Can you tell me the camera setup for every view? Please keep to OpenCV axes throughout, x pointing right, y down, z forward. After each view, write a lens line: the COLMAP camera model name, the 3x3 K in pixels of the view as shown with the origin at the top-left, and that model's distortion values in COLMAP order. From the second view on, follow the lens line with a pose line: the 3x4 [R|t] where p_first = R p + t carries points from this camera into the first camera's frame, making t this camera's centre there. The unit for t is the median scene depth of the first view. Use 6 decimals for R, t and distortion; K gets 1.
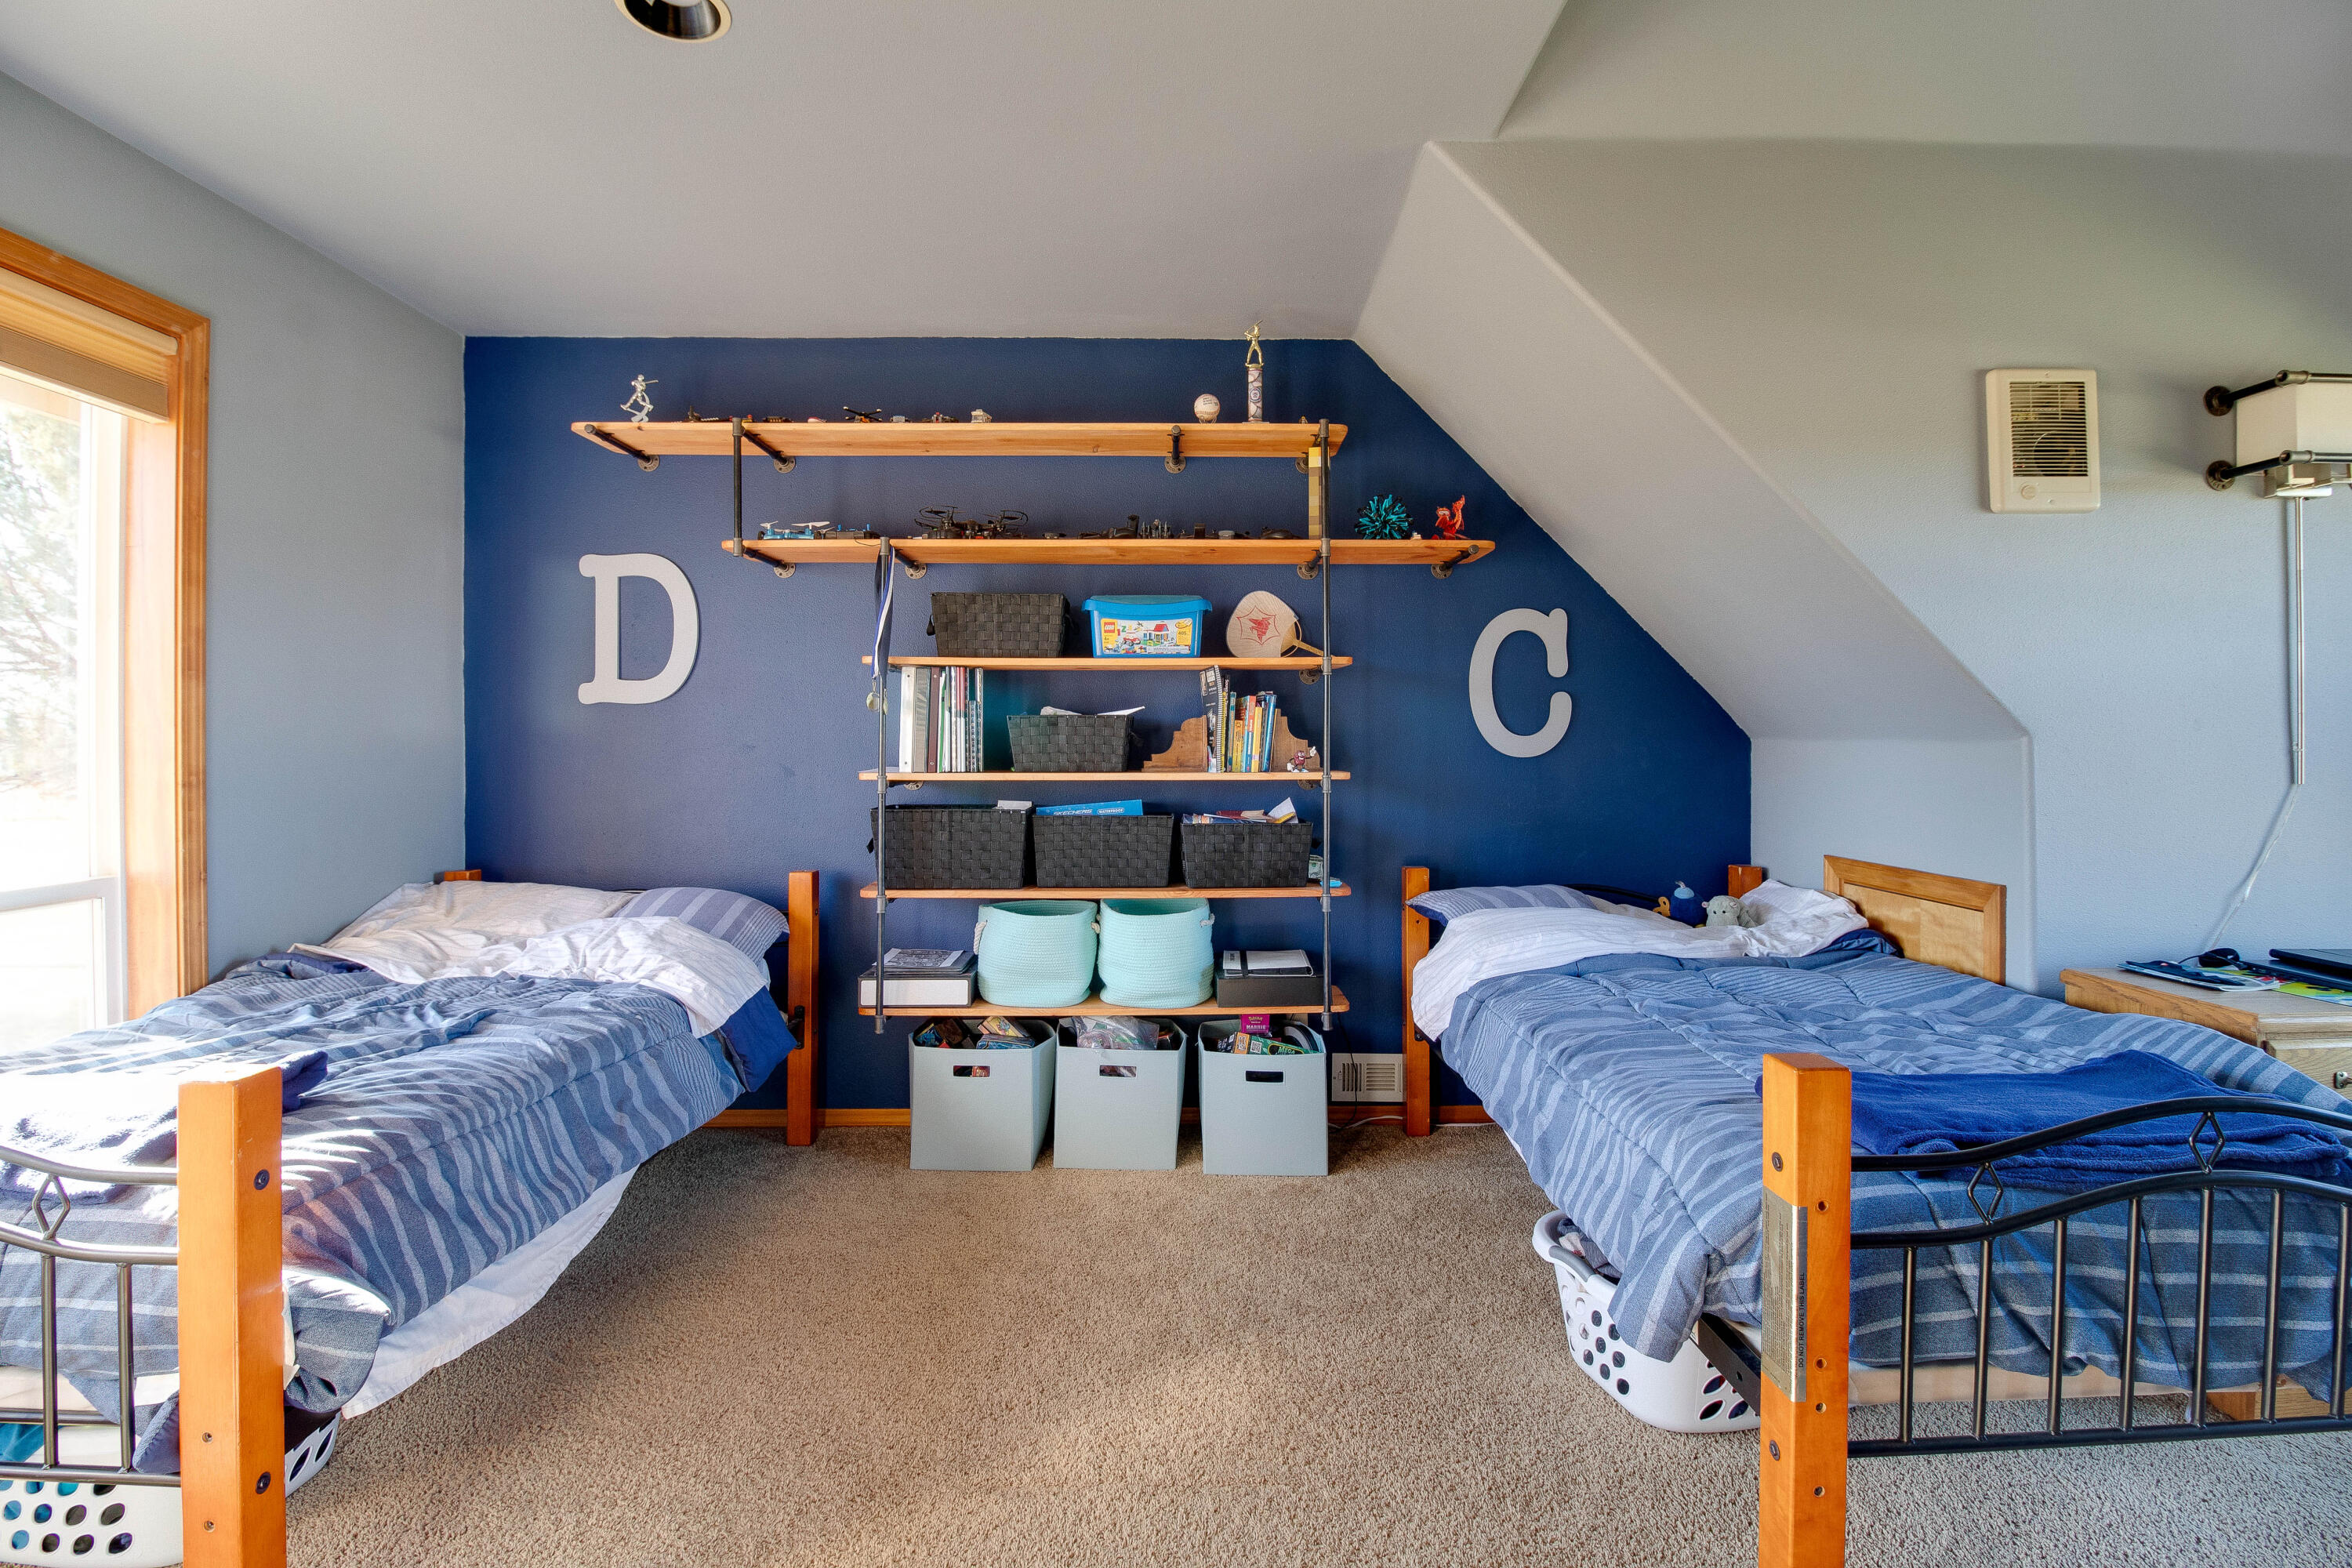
lens RADIAL K [[1105.3, 0, 1173.0], [0, 1105.3, 736.0], [0, 0, 1]] dist [-0.008243, -0.009783]
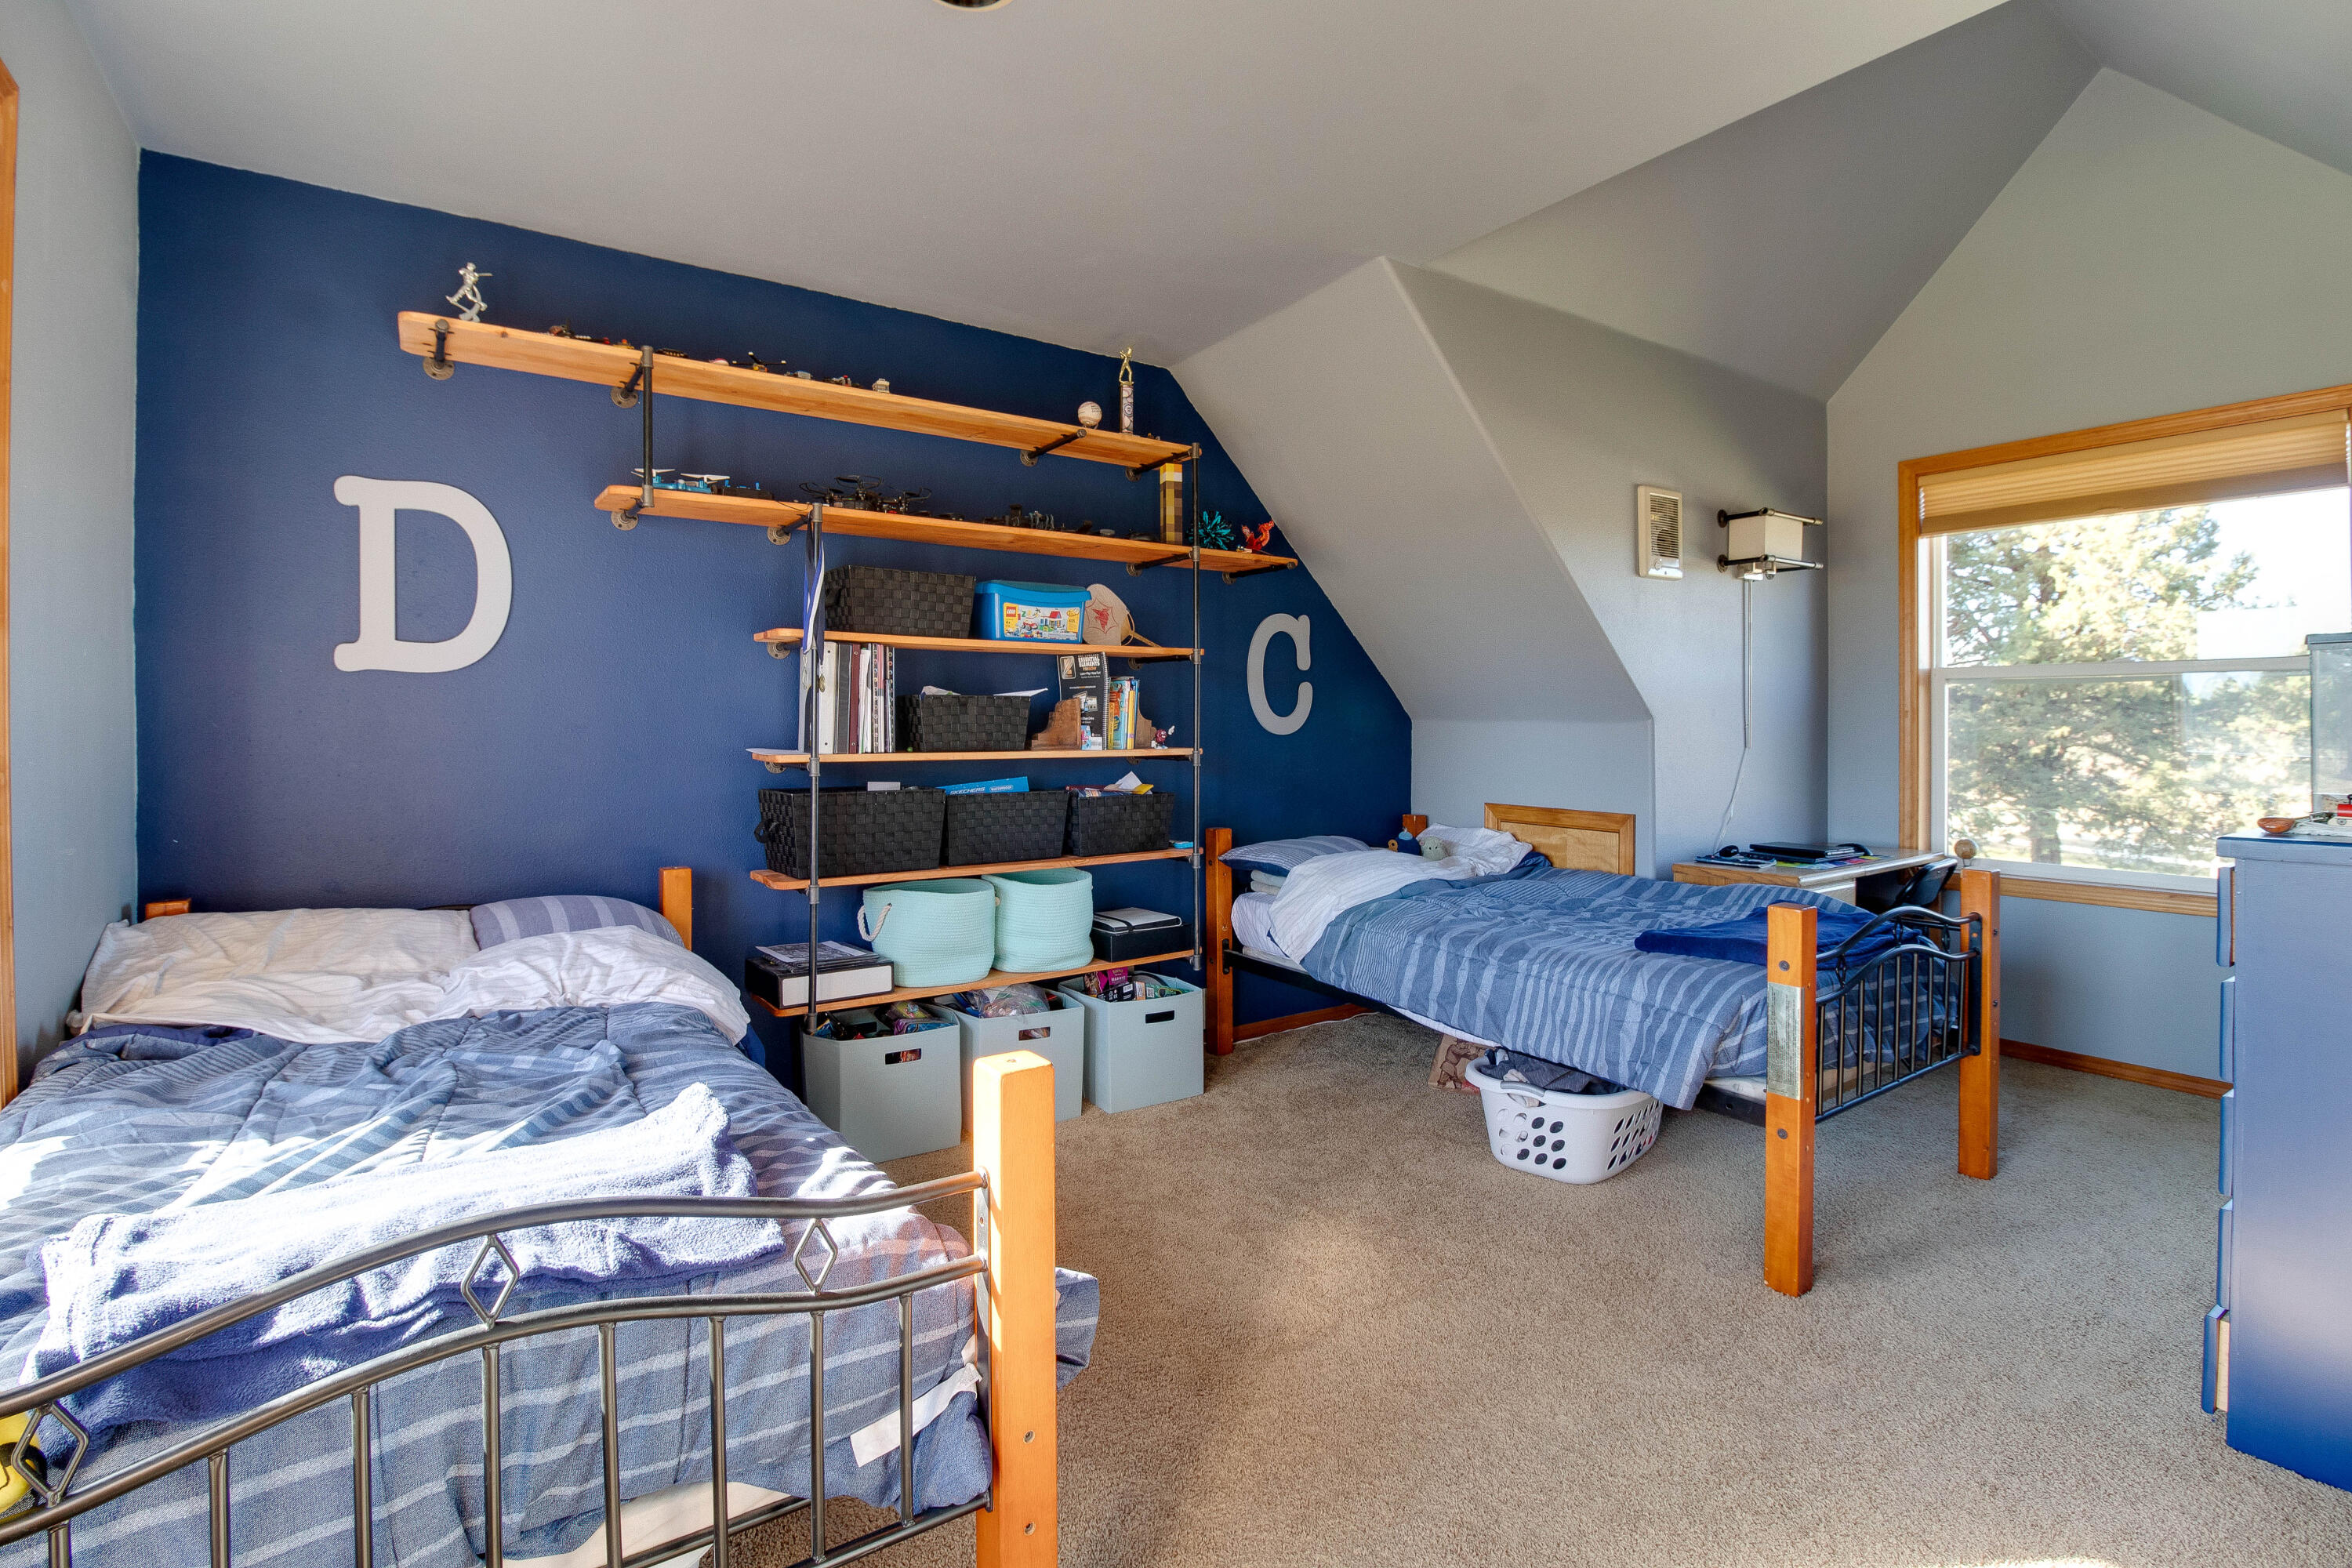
lens RADIAL K [[1105.3, 0, 1216.5], [0, 1105.3, 722.1], [0, 0, 1]] dist [-0.008243, -0.009783]
pose [[0.823672, 0.001087, 0.567065, -0.488854], [-0.005457, 0.999967, 0.006010, -0.001532], [-0.567040, -0.008044, 0.823651, 0.032534]]
